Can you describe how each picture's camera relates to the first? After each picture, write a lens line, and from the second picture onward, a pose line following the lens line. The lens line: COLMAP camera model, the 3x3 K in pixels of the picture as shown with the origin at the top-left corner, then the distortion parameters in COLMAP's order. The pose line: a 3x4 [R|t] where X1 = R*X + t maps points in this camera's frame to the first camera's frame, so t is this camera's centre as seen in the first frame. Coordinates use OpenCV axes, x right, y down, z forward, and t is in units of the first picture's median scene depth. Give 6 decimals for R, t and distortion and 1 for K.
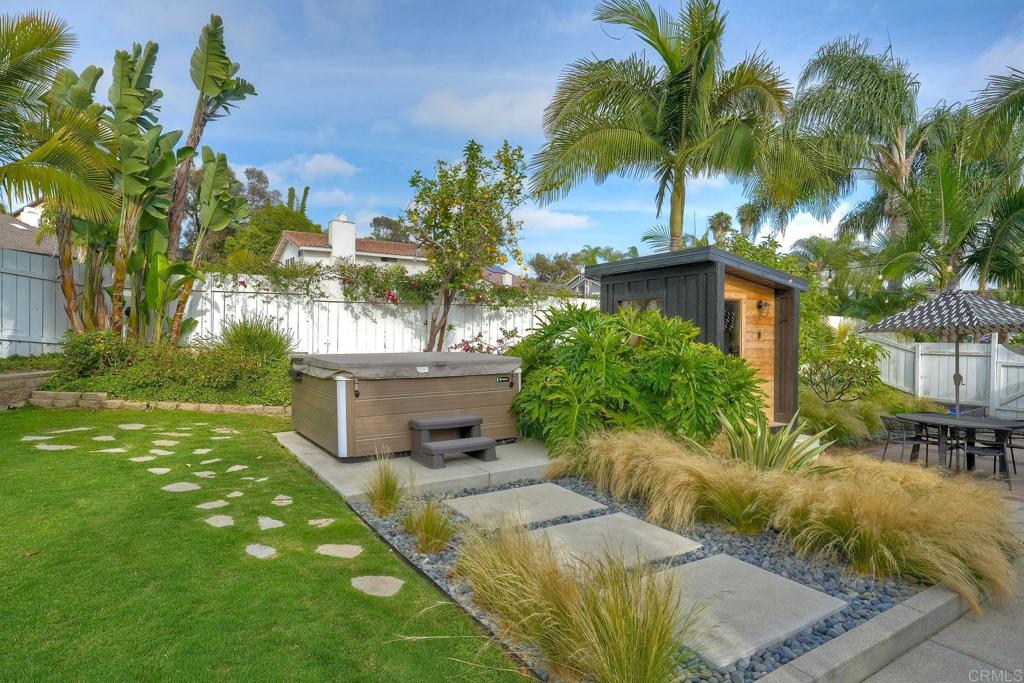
lens RADIAL K [[562.5, 0, 512.9], [0, 562.5, 340.2], [0, 0, 1]] dist [0.001007, 0.000053]
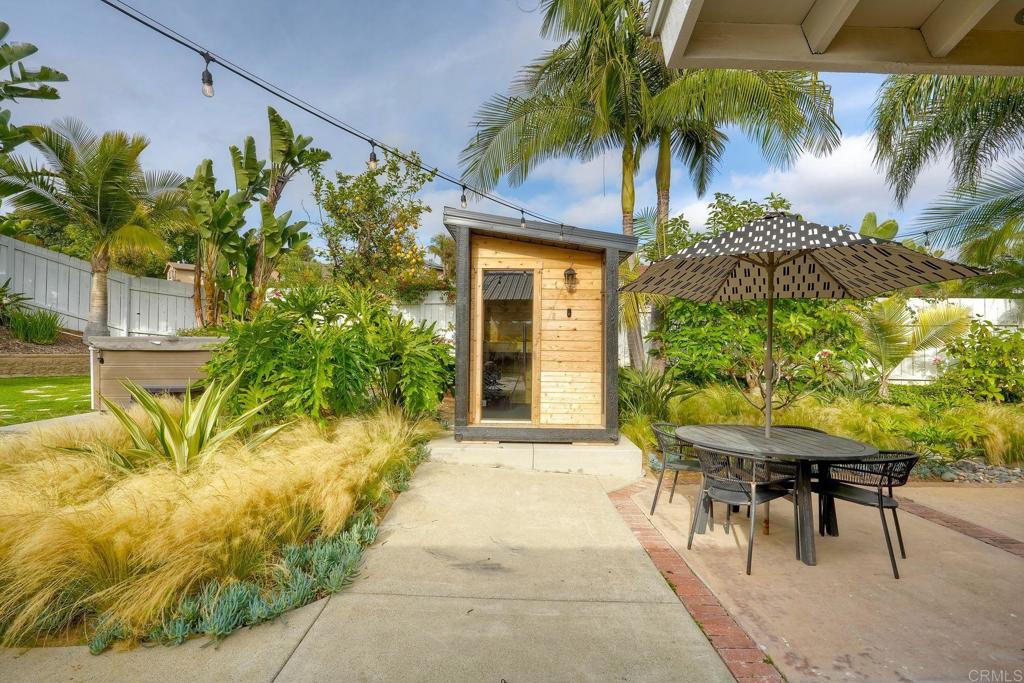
lens RADIAL K [[467.7, 0, 507.7], [0, 467.7, 344.3], [0, 0, 1]] dist [-0.009620, 0.004212]
pose [[0.845934, -0.003552, -0.533275, 0.706629], [-0.004685, 0.999890, -0.014093, 0.045063], [0.533266, 0.014420, 0.845824, 0.387051]]
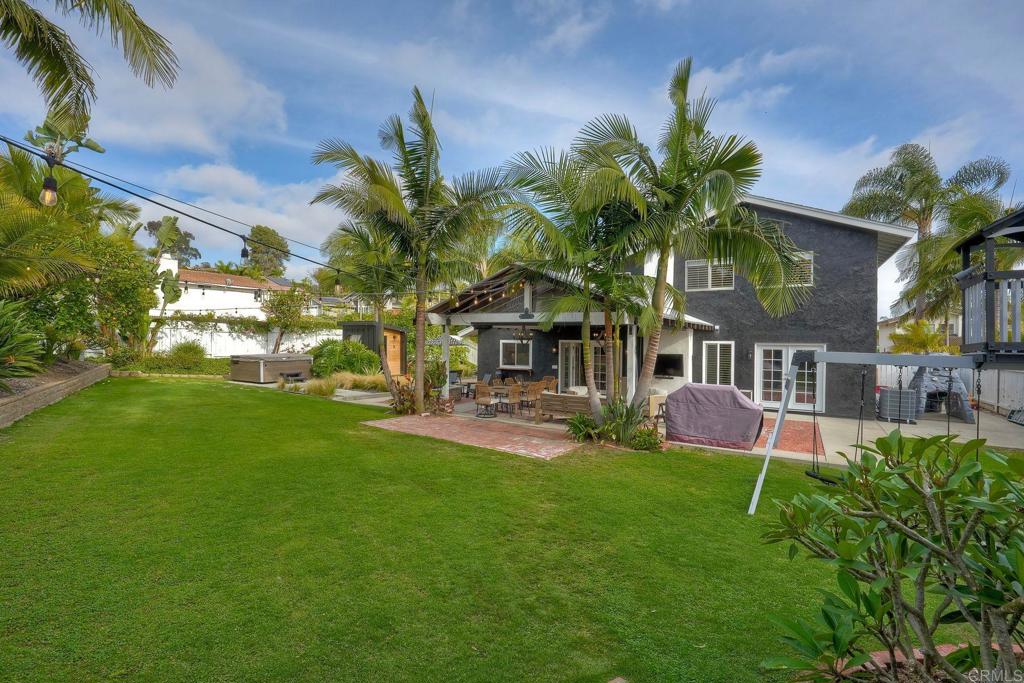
lens RADIAL K [[467.7, 0, 515.5], [0, 467.7, 338.8], [0, 0, 1]] dist [-0.009620, 0.004212]
pose [[0.905674, -0.003119, 0.423963, -0.057922], [0.003620, 0.999993, -0.000375, -0.048270], [-0.423959, 0.001874, 0.905680, -1.648431]]
